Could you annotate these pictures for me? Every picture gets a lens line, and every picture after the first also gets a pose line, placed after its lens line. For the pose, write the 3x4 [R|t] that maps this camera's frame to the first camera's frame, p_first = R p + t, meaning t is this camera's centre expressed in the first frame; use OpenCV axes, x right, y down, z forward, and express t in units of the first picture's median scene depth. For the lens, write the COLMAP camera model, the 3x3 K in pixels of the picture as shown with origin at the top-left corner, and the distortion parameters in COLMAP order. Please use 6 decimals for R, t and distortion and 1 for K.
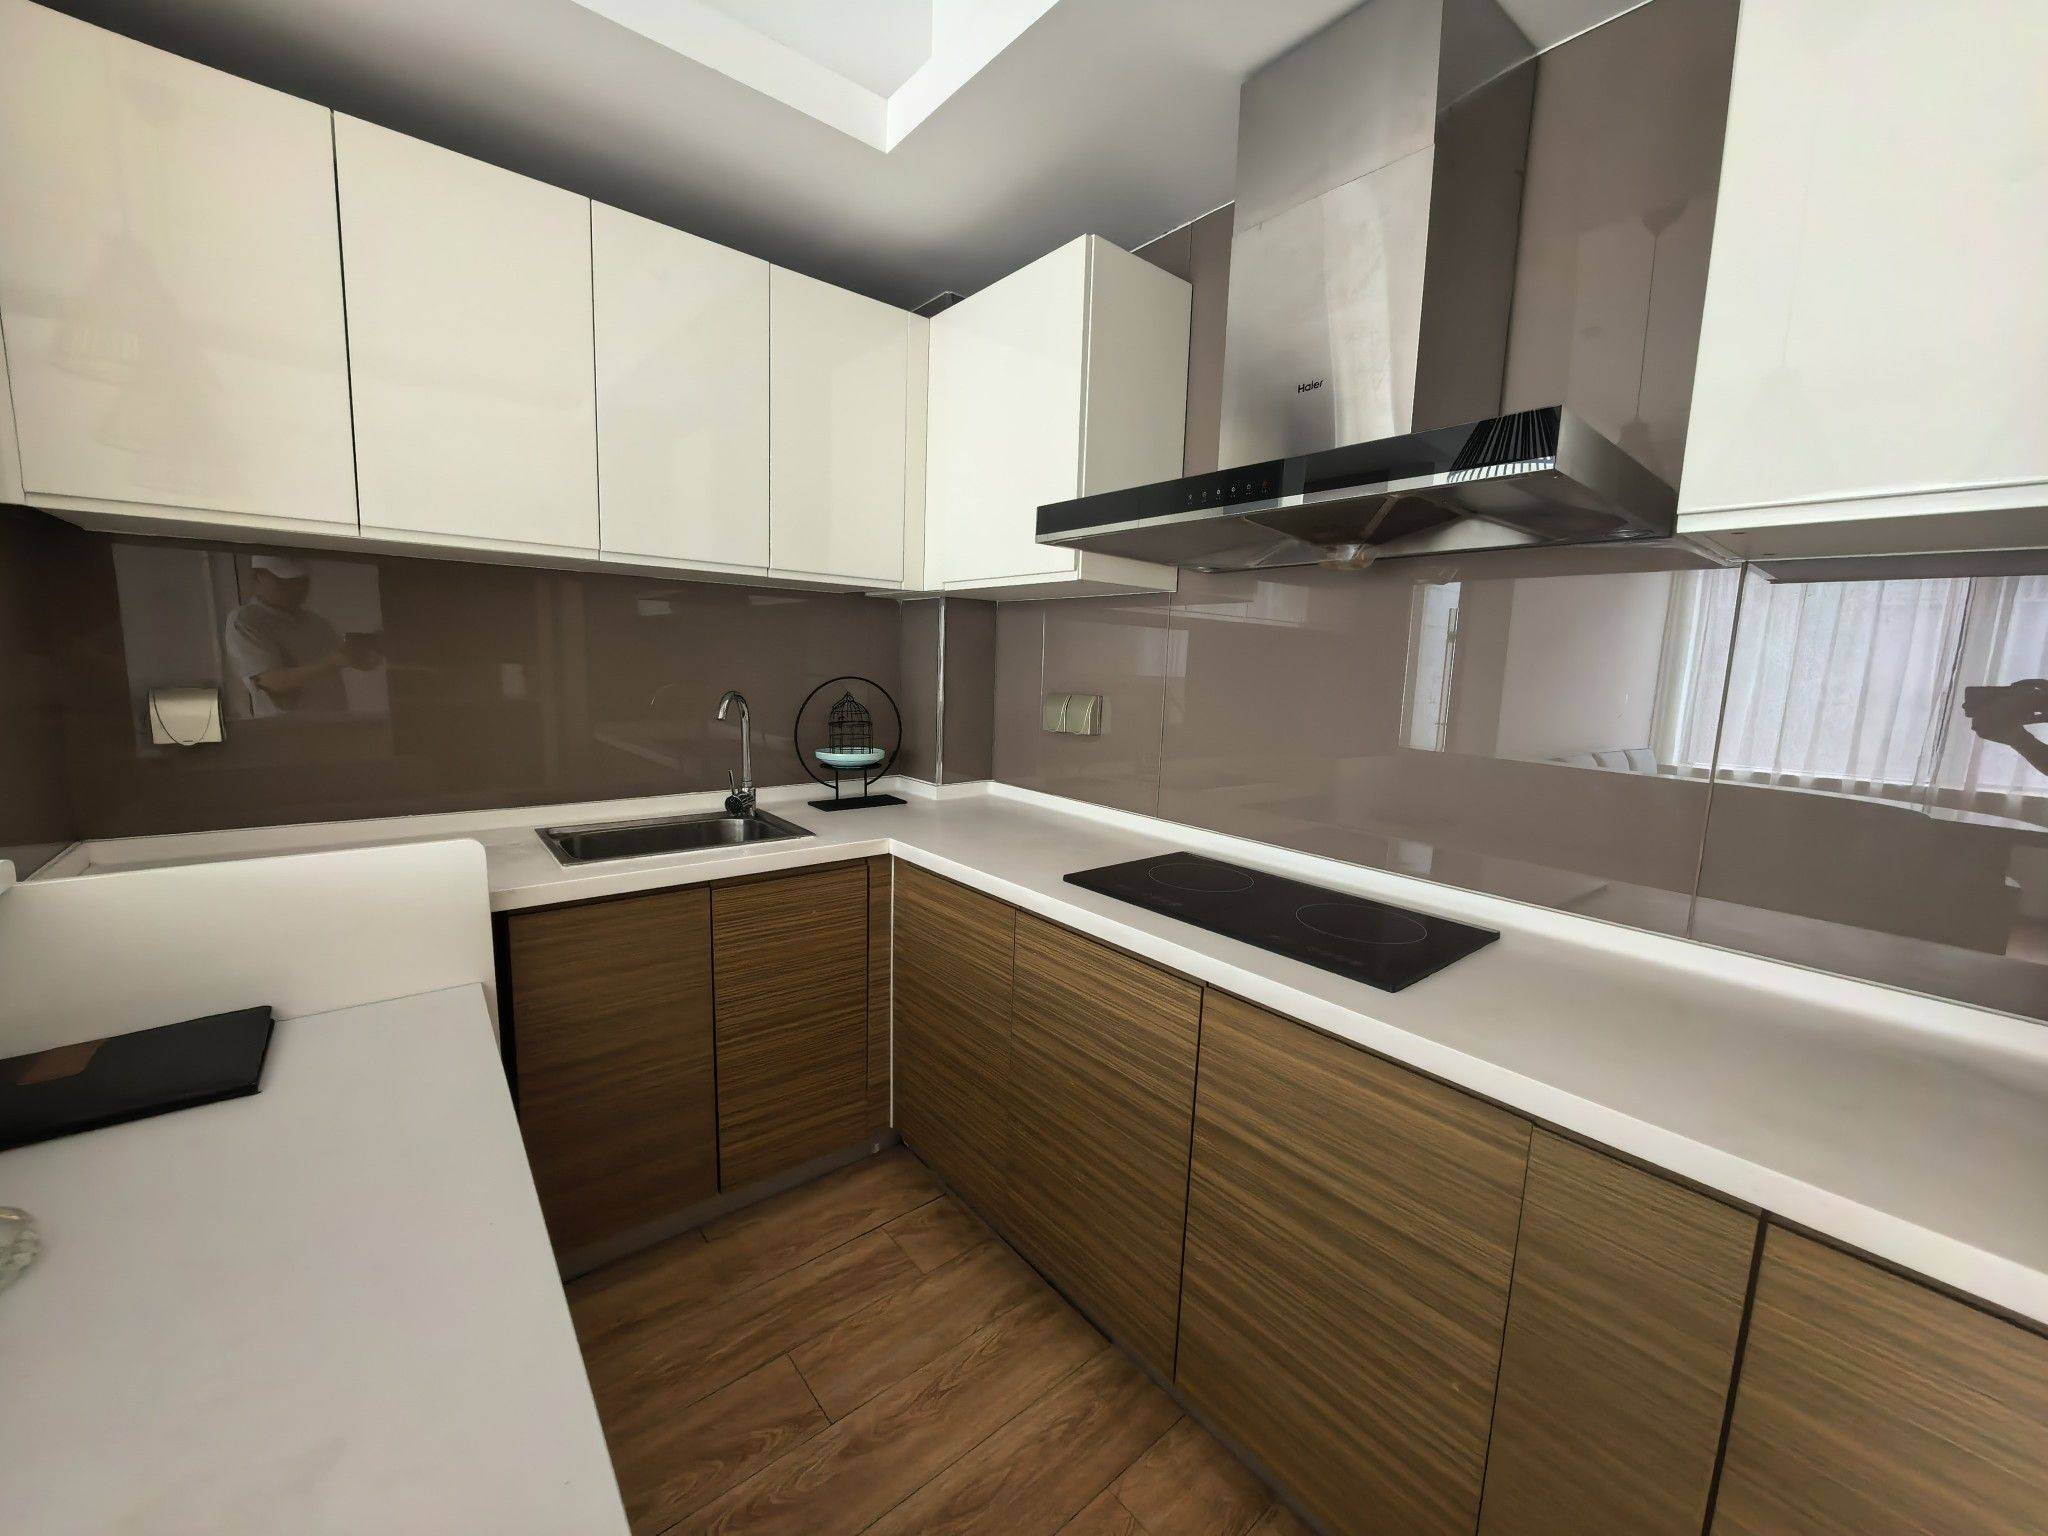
lens RADIAL K [[804.5, 0, 1020.1], [0, 804.5, 768.0], [0, 0, 1]] dist [-0.011854, 0.000072]
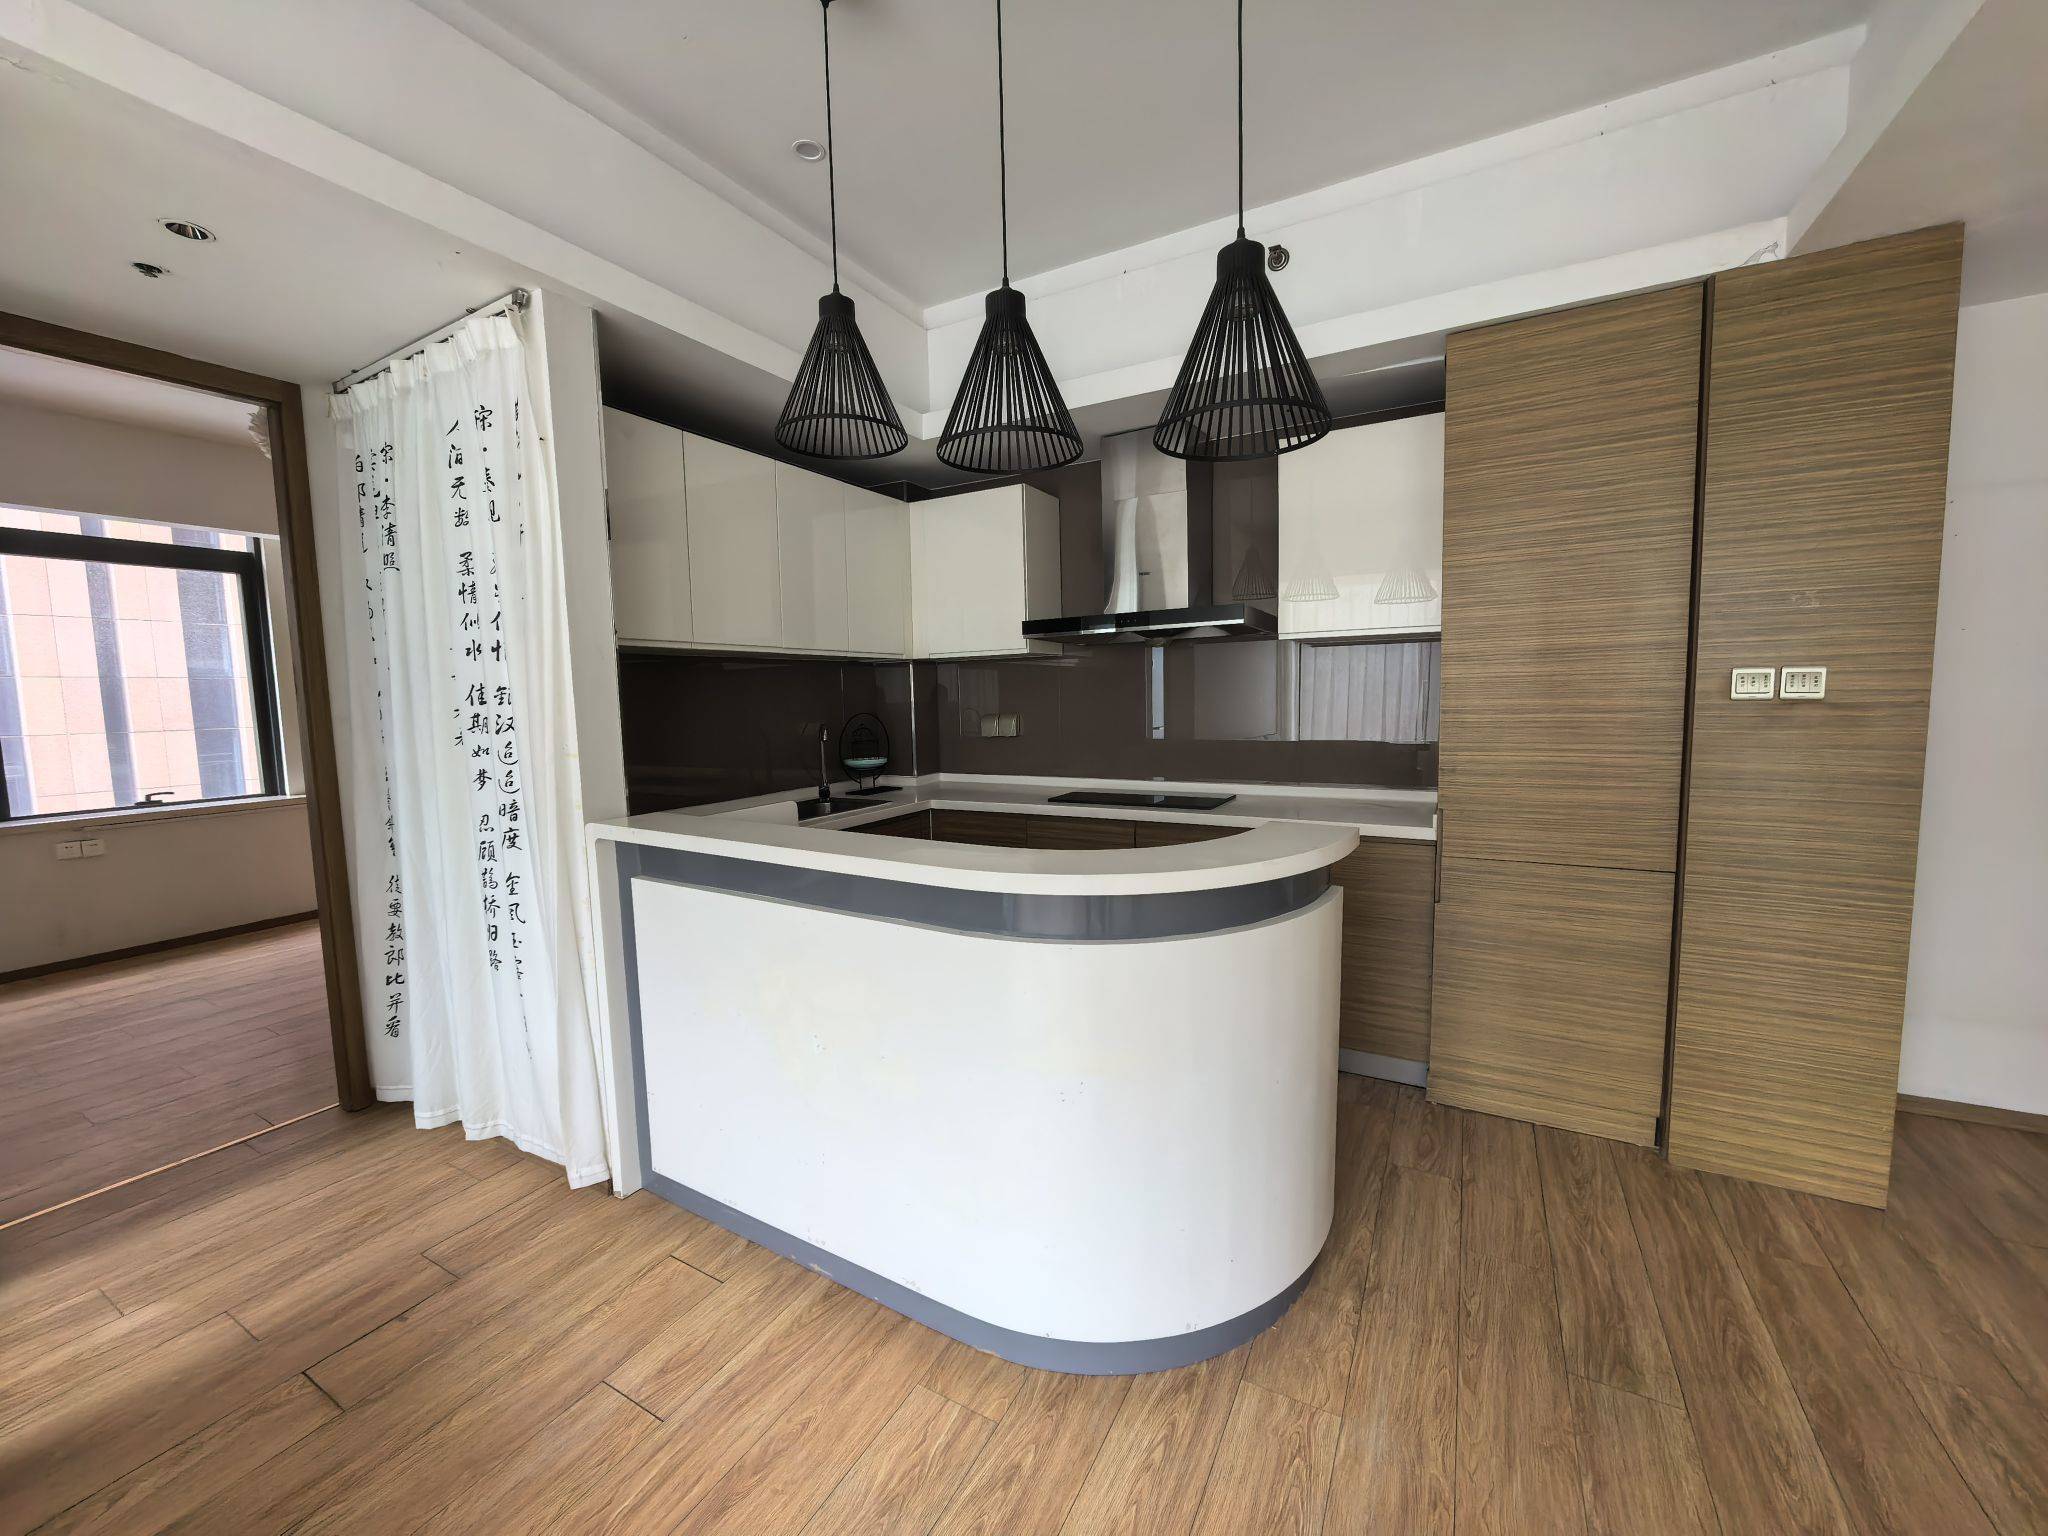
lens RADIAL K [[804.5, 0, 1027.8], [0, 804.5, 771.1], [0, 0, 1]] dist [-0.011854, 0.000072]
pose [[0.928065, -0.091056, 0.361114, -0.558193], [0.105875, 0.994149, -0.021422, 0.079220], [-0.357051, 0.058114, 0.932276, -0.682423]]
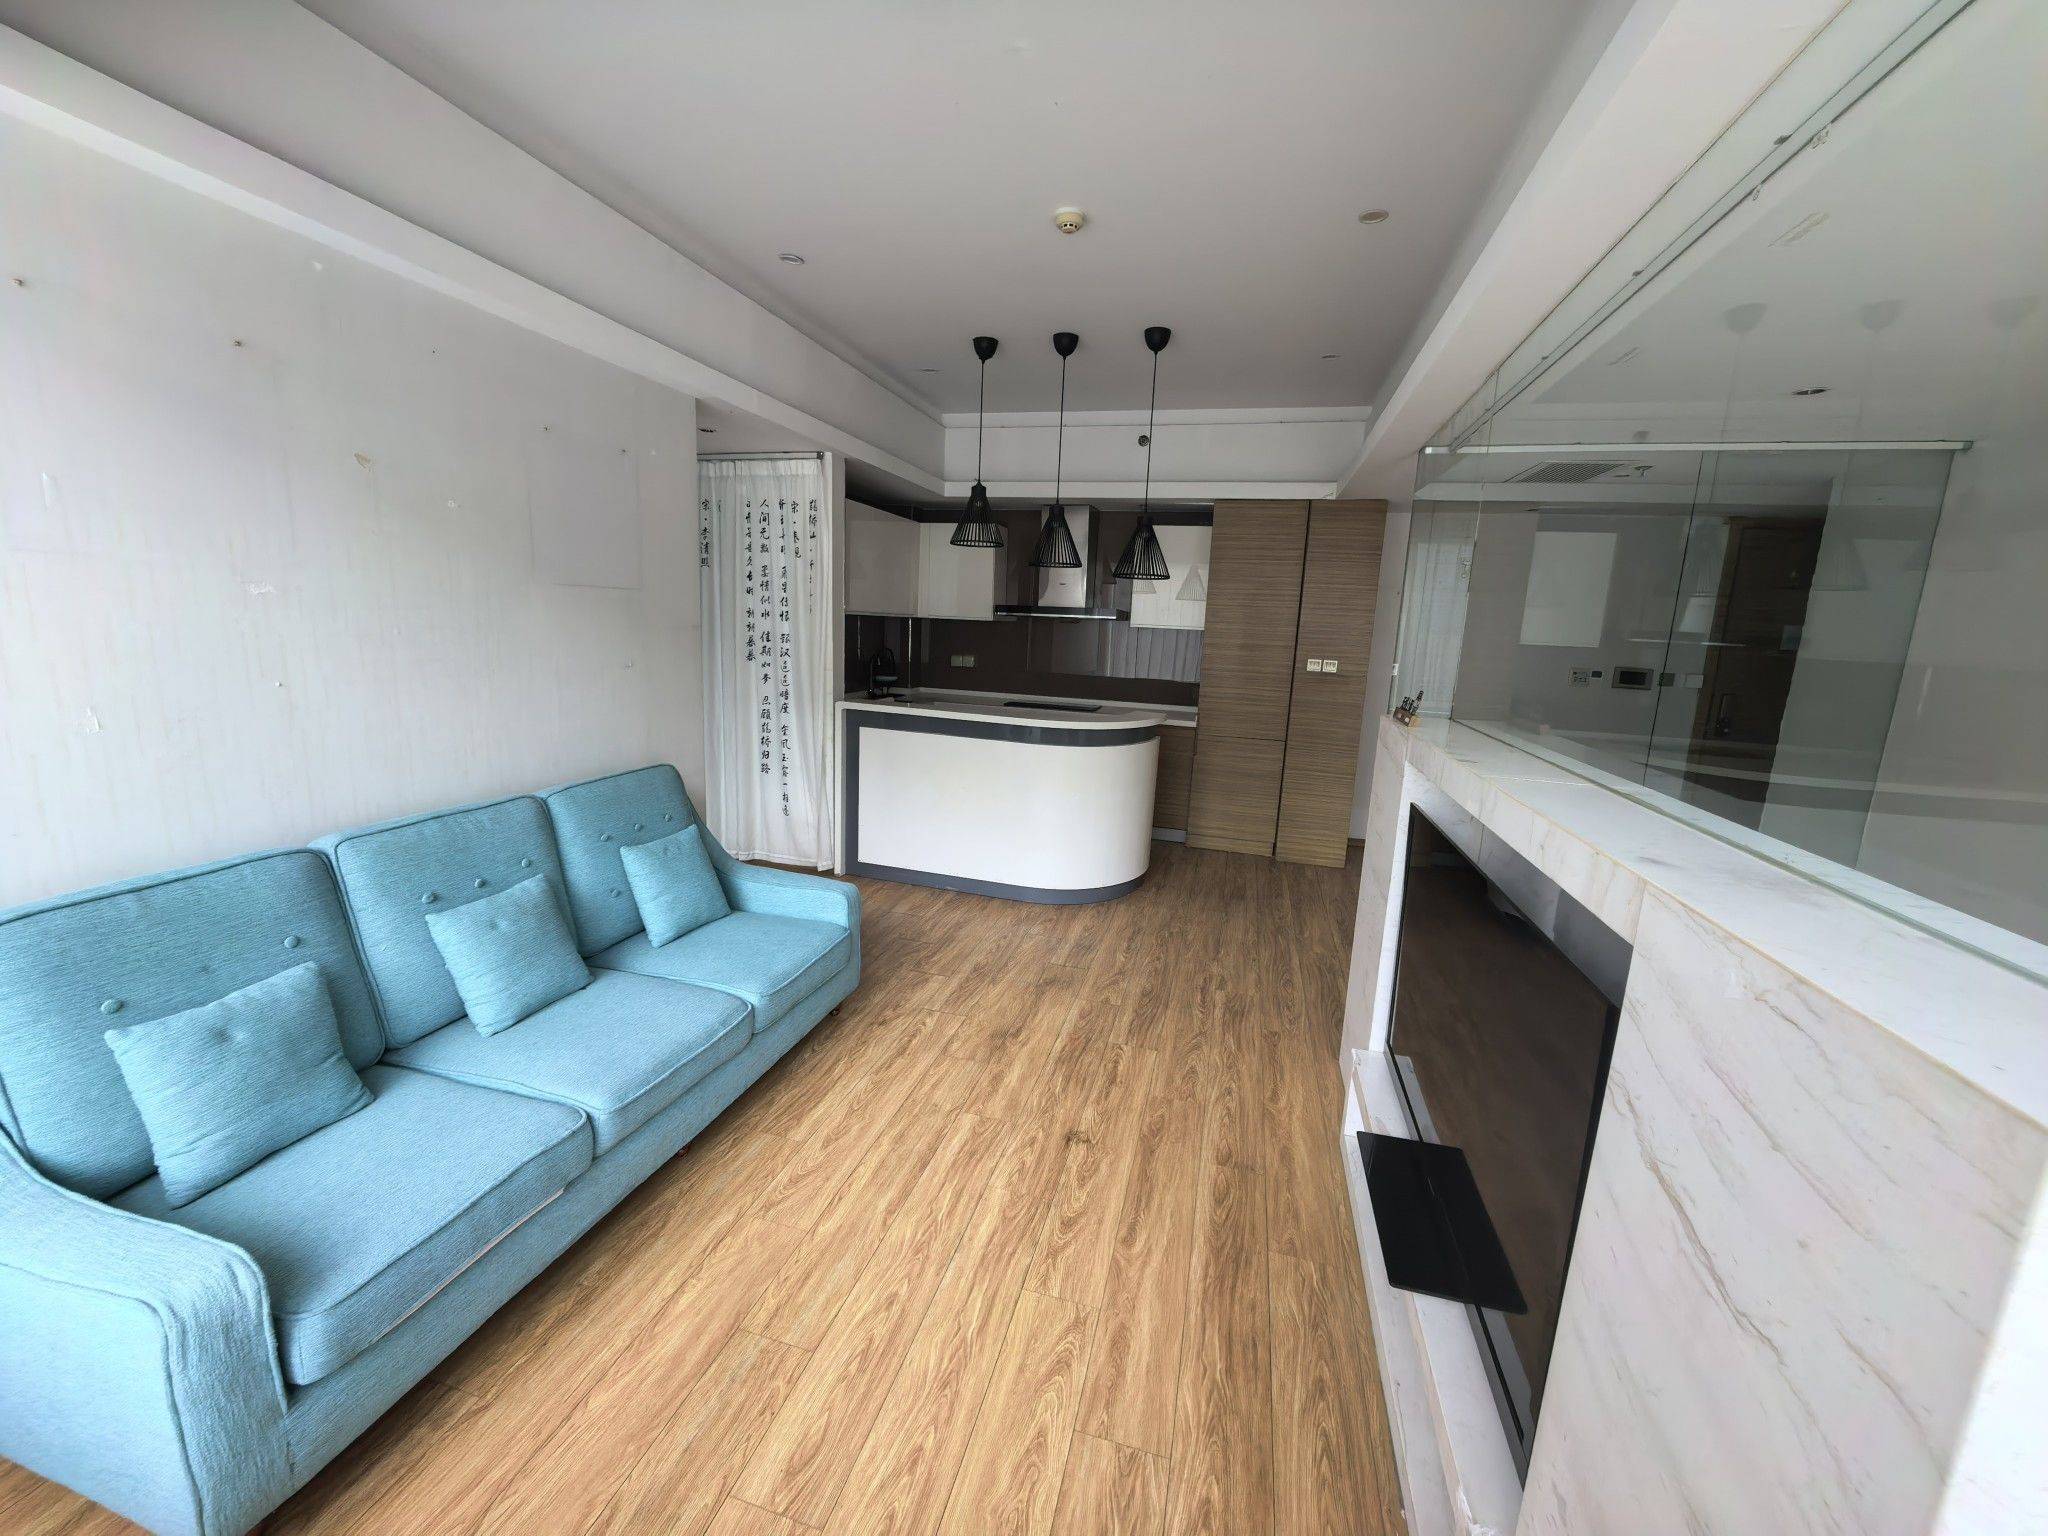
lens RADIAL K [[804.5, 0, 1027.1], [0, 804.5, 768.5], [0, 0, 1]] dist [-0.011854, 0.000072]
pose [[0.817636, -0.102520, 0.566534, -1.545091], [0.064568, 0.994139, 0.086713, 0.090077], [-0.572103, -0.034320, 0.819464, -1.640527]]
